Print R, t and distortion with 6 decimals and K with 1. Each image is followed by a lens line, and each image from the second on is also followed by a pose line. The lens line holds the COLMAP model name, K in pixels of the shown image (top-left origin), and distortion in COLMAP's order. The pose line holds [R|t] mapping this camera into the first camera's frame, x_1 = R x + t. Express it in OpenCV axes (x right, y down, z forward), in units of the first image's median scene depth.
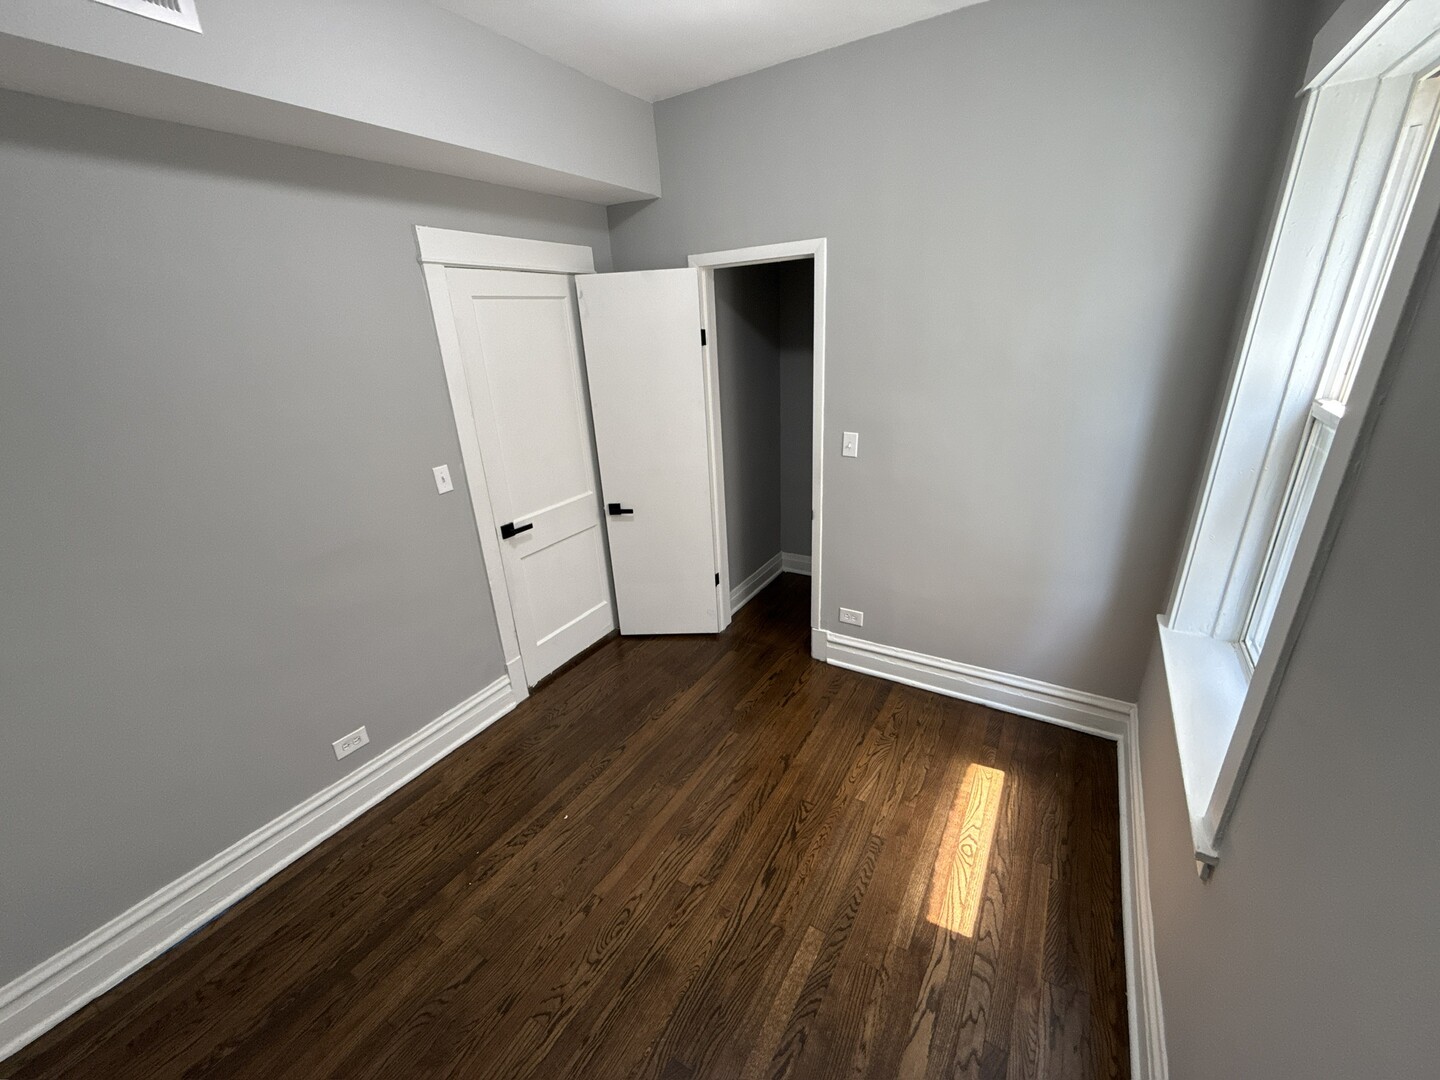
lens RADIAL K [[575.1, 0, 719.2], [0, 575.1, 544.6], [0, 0, 1]] dist [0.001123, -0.000227]
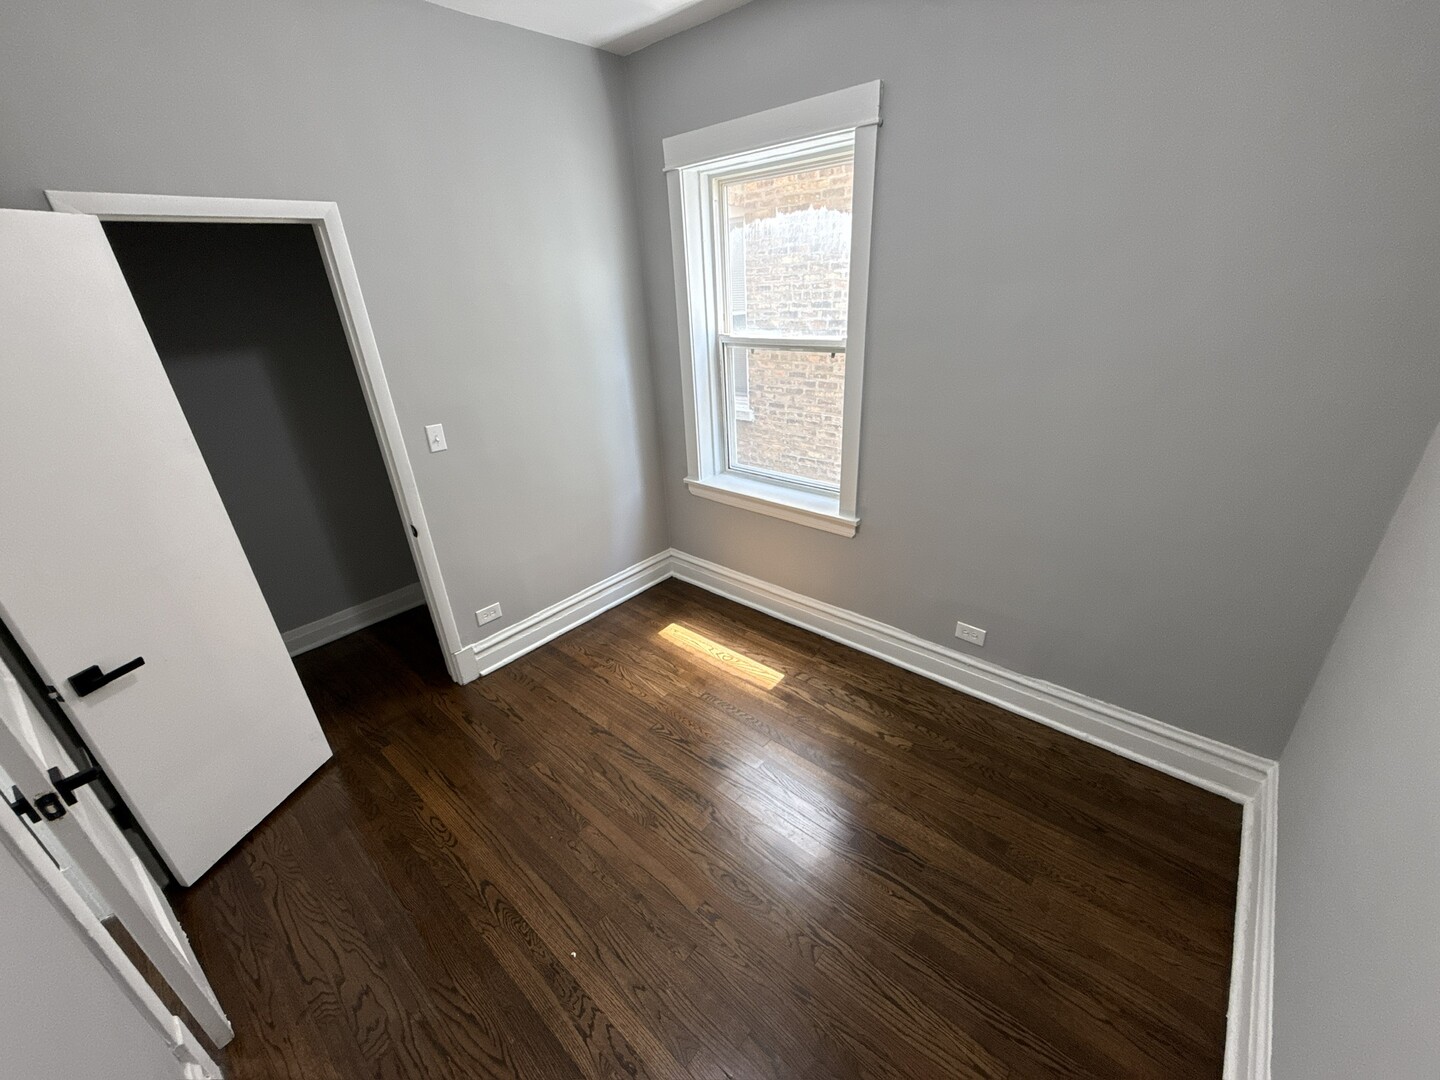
lens RADIAL K [[577.3, 0, 720.9], [0, 577.3, 544.8], [0, 0, 1]] dist [0.000252, 0.000182]
pose [[0.173949, -0.376566, 0.909912, -0.692354], [0.396406, 0.872606, 0.285345, -0.124656], [-0.901446, 0.311059, 0.301062, 0.422870]]
